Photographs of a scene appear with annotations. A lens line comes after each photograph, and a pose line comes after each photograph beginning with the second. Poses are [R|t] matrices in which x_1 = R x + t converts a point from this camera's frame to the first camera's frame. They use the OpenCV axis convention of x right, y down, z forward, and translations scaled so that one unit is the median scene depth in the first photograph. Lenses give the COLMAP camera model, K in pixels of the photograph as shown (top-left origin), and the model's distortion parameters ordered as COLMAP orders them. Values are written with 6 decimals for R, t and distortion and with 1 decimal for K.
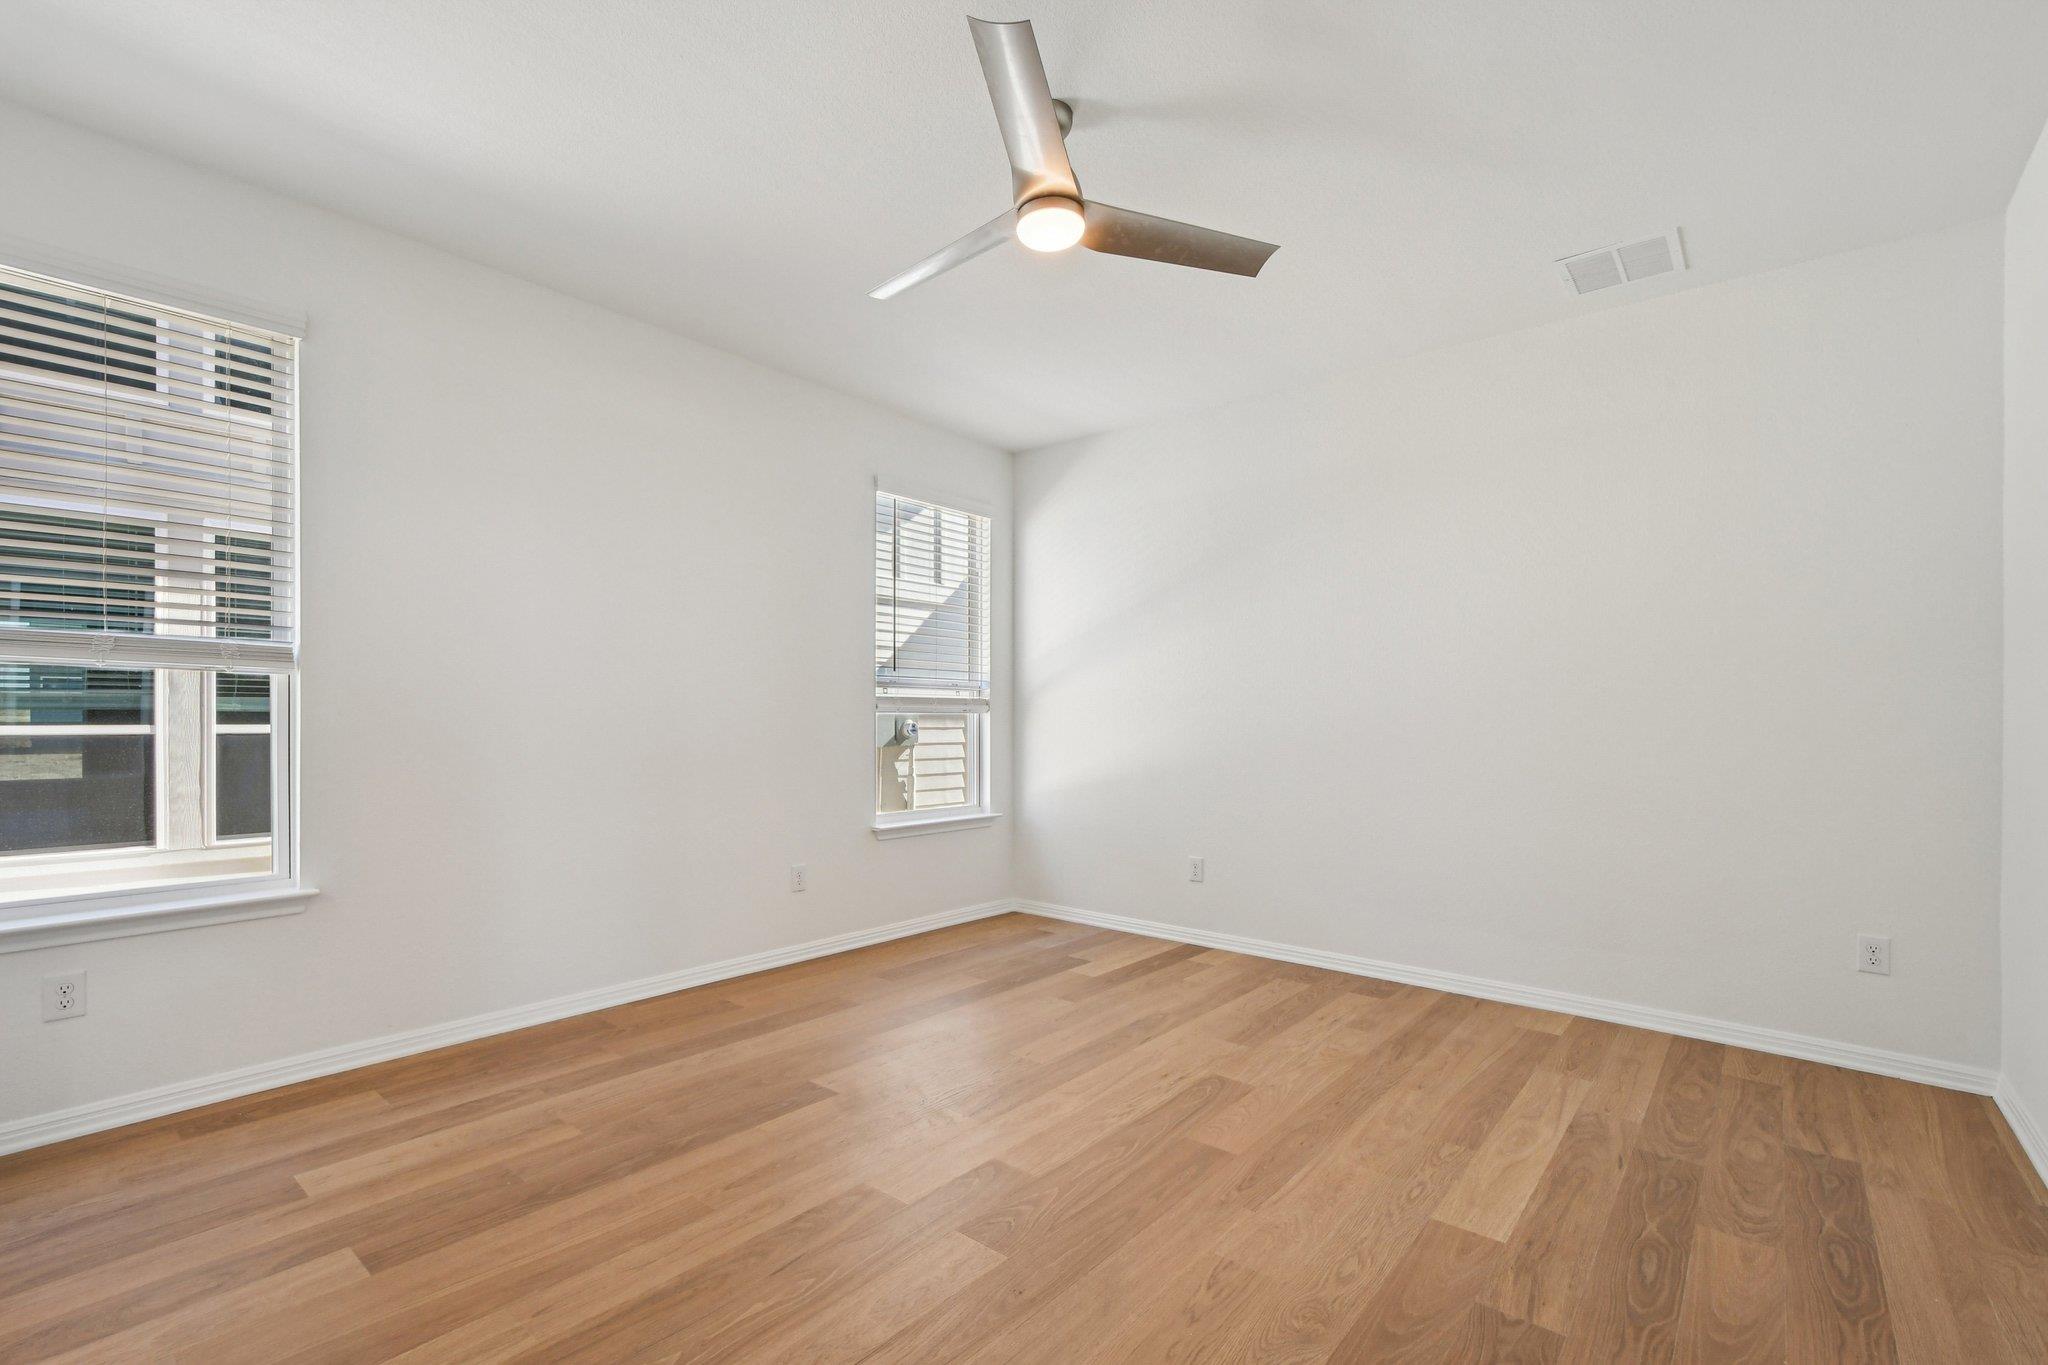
lens RADIAL K [[910.9, 0, 1010.3], [0, 910.9, 725.4], [0, 0, 1]] dist [-0.000717, -0.000197]
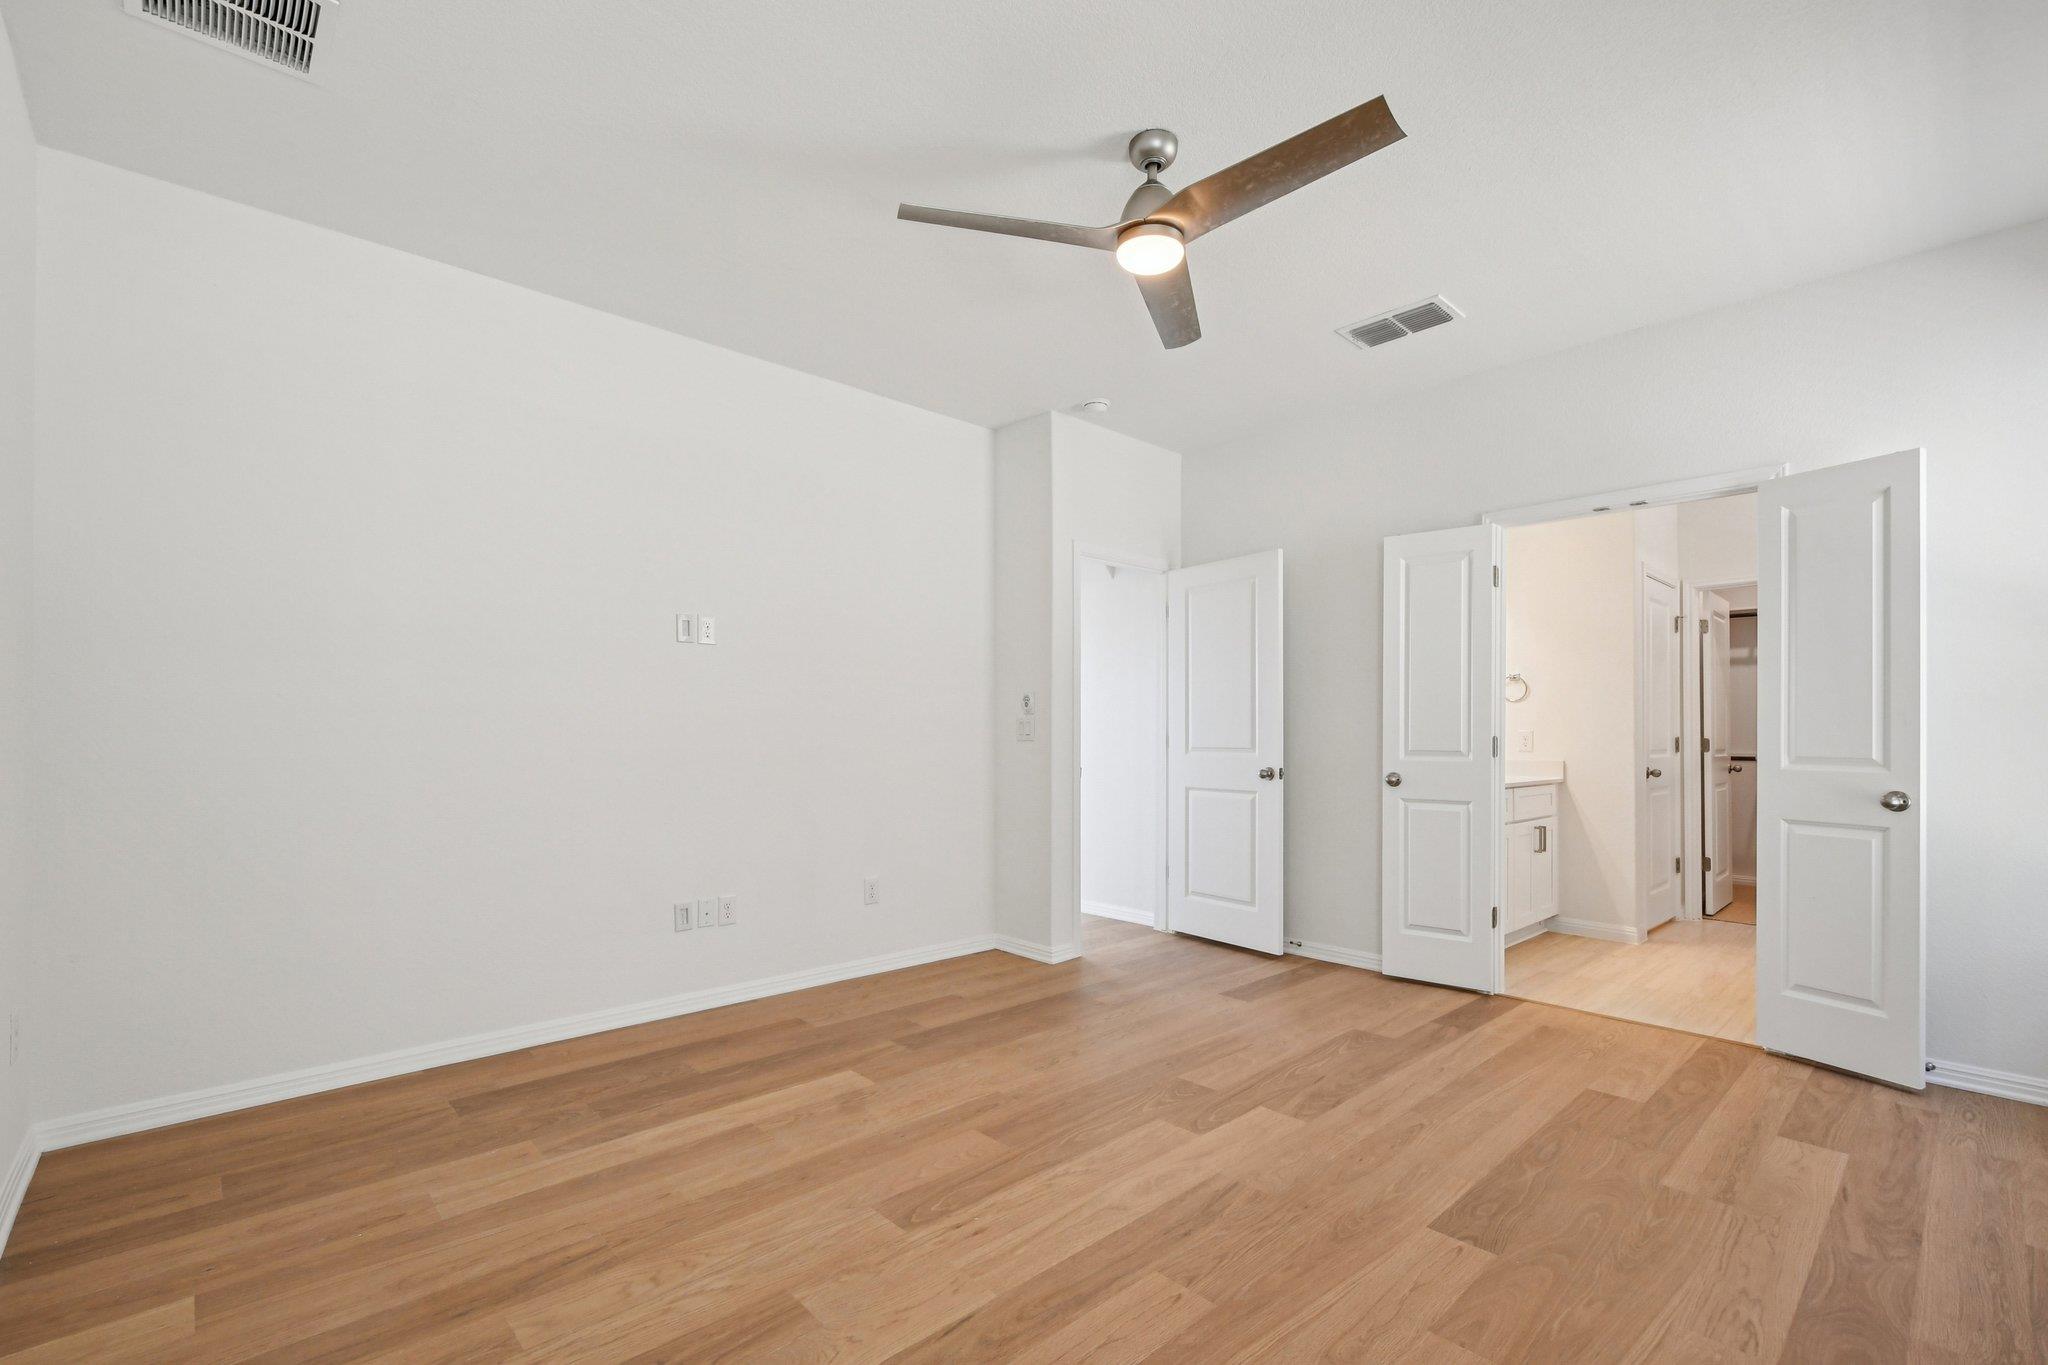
lens RADIAL K [[865.0, 0, 983.6], [0, 865.0, 712.9], [0, 0, 1]] dist [-0.020291, -0.000049]
pose [[-0.986744, -0.004250, 0.162230, 0.067243], [-0.007070, 0.999834, -0.016811, -0.009978], [-0.162132, -0.017735, -0.986610, 1.901300]]
